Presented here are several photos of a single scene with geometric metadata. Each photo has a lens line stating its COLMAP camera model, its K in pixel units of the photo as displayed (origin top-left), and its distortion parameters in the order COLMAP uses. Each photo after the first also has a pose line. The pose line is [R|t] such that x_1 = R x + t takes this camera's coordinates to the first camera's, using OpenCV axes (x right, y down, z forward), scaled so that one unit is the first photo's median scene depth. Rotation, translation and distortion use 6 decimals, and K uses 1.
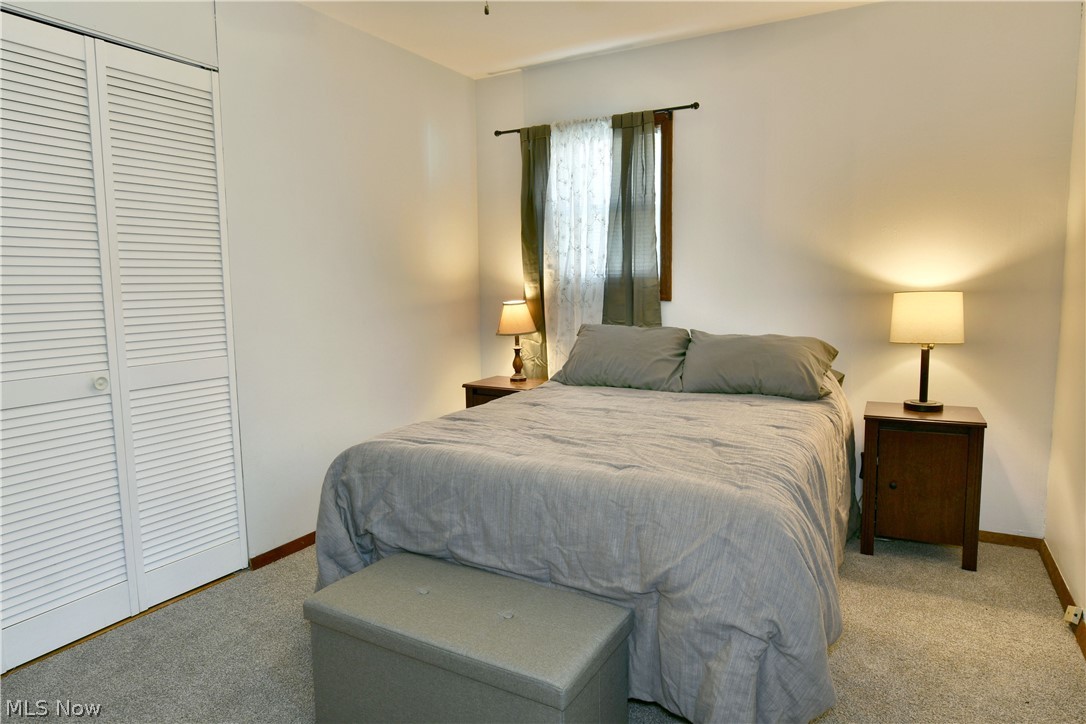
lens RADIAL K [[665.1, 0, 541.7], [0, 665.1, 342.4], [0, 0, 1]] dist [-0.013939, -0.003019]
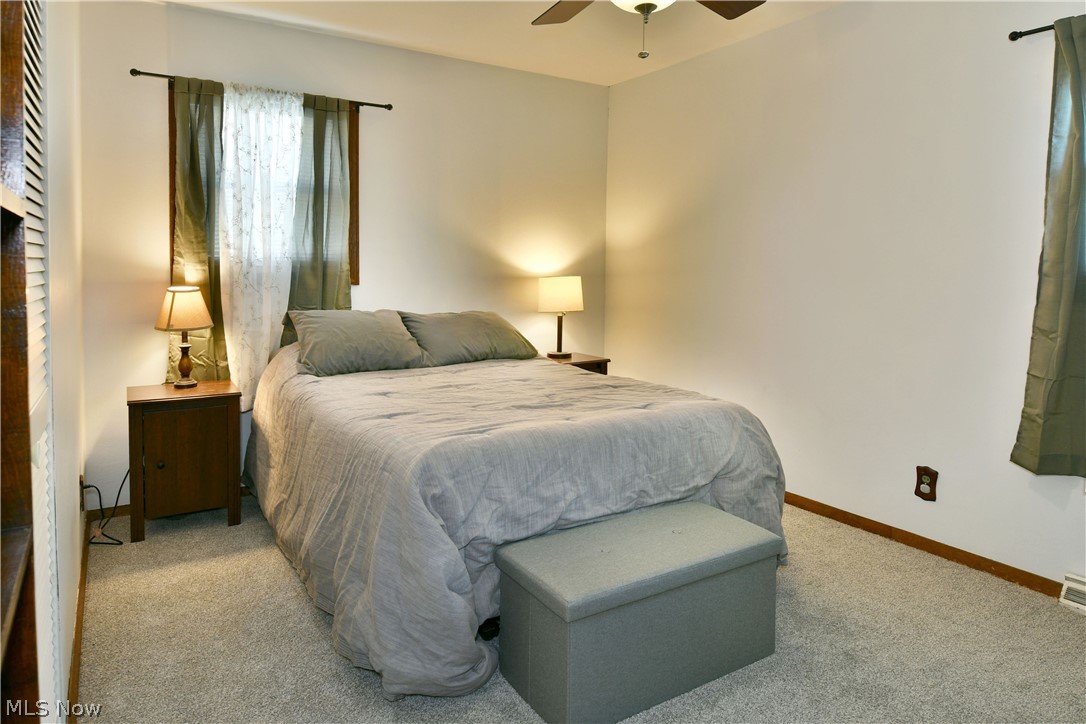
lens RADIAL K [[665.1, 0, 542.6], [0, 665.1, 269.5], [0, 0, 1]] dist [-0.013939, -0.003019]
pose [[0.483791, 0.010556, 0.875120, -0.619205], [0.064830, 0.996748, -0.047863, -0.019946], [-0.872779, 0.079890, 0.481533, 0.276820]]
